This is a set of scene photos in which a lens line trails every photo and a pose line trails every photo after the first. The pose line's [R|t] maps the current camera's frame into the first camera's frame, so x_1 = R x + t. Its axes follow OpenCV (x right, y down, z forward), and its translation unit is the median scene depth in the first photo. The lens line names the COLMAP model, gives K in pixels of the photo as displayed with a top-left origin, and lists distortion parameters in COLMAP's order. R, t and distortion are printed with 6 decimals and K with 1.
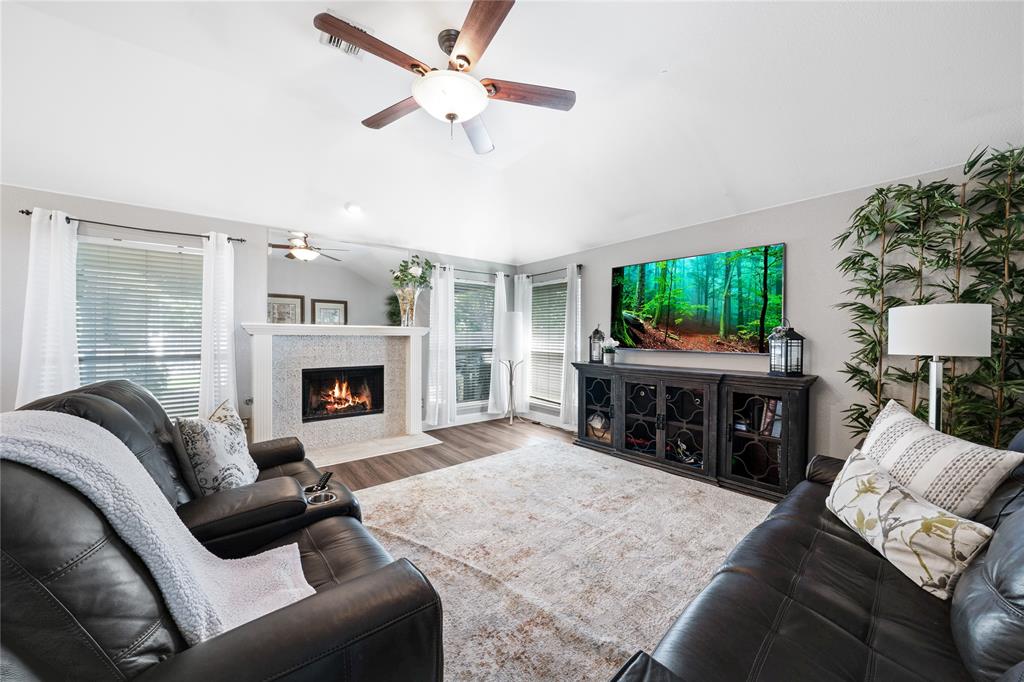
lens RADIAL K [[360.5, 0, 514.7], [0, 360.5, 337.2], [0, 0, 1]] dist [-0.029900, 0.006101]
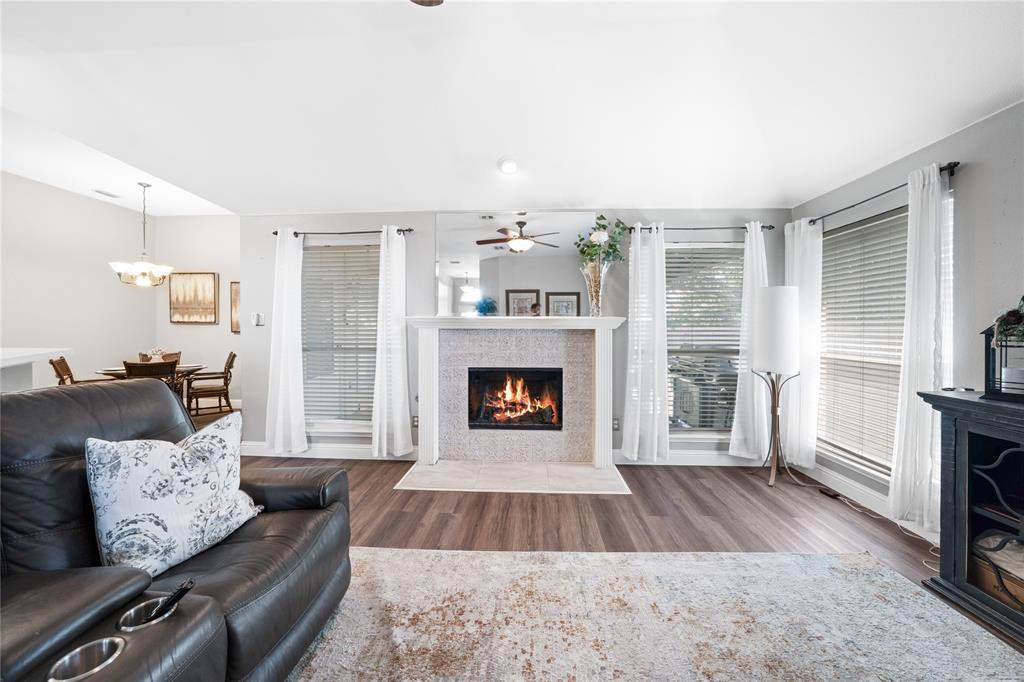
lens RADIAL K [[365.1, 0, 517.4], [0, 365.1, 330.1], [0, 0, 1]] dist [-0.029732, 0.005981]
pose [[0.747277, -0.000898, -0.664512, 0.082479], [-0.000254, 0.999999, -0.001638, -0.001363], [0.664512, 0.001393, 0.747276, 0.374247]]
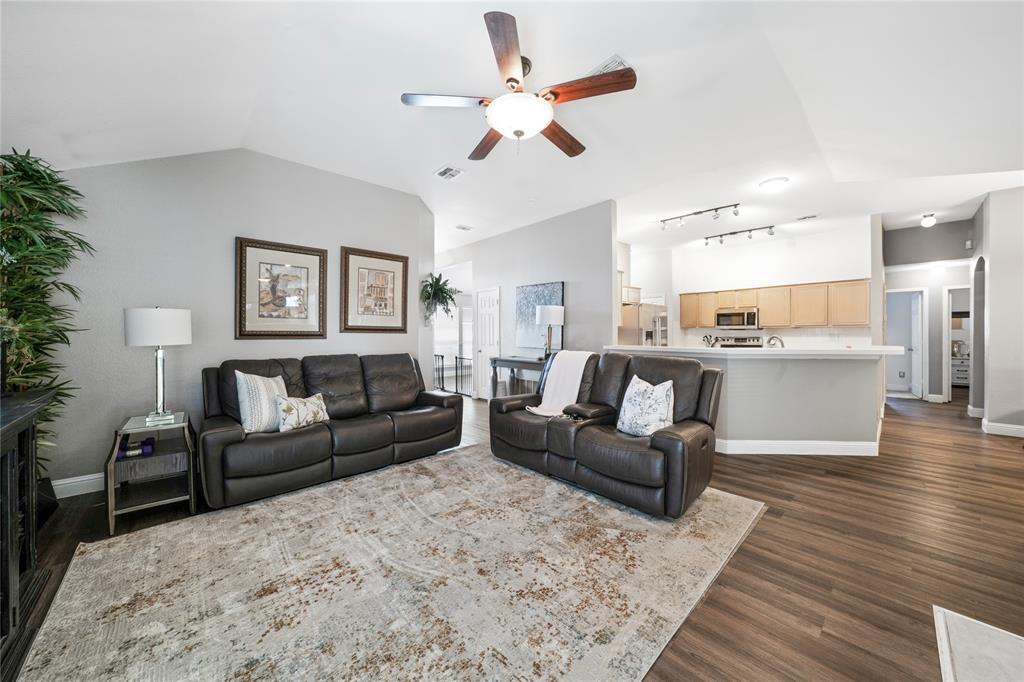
lens RADIAL K [[361.5, 0, 519.4], [0, 361.5, 337.7], [0, 0, 1]] dist [-0.007891, -0.000097]
pose [[-0.997223, -0.006410, -0.074191, -0.051850], [-0.007694, 0.999825, 0.017035, -0.004227], [0.074069, 0.017558, -0.997099, 1.080737]]
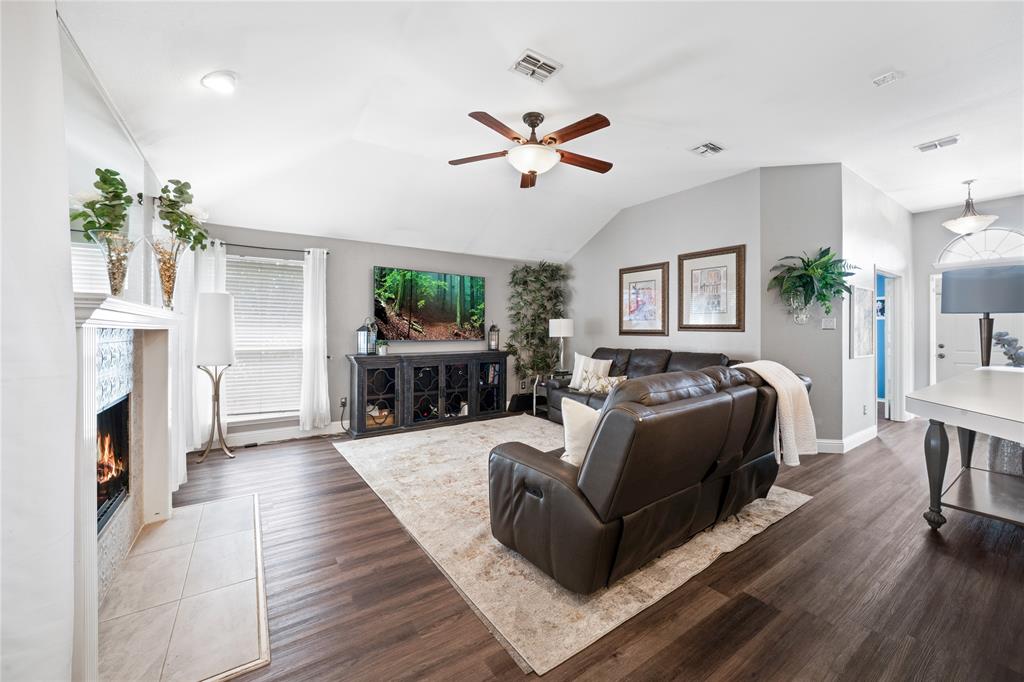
lens RADIAL K [[398.7, 0, 511.3], [0, 398.7, 328.0], [0, 0, 1]] dist [-0.013977, 0.000196]
pose [[0.094896, 0.002116, 0.995485, -0.876261], [0.000226, 0.999998, -0.002147, -0.004708], [-0.995487, 0.000428, 0.094896, 0.475736]]
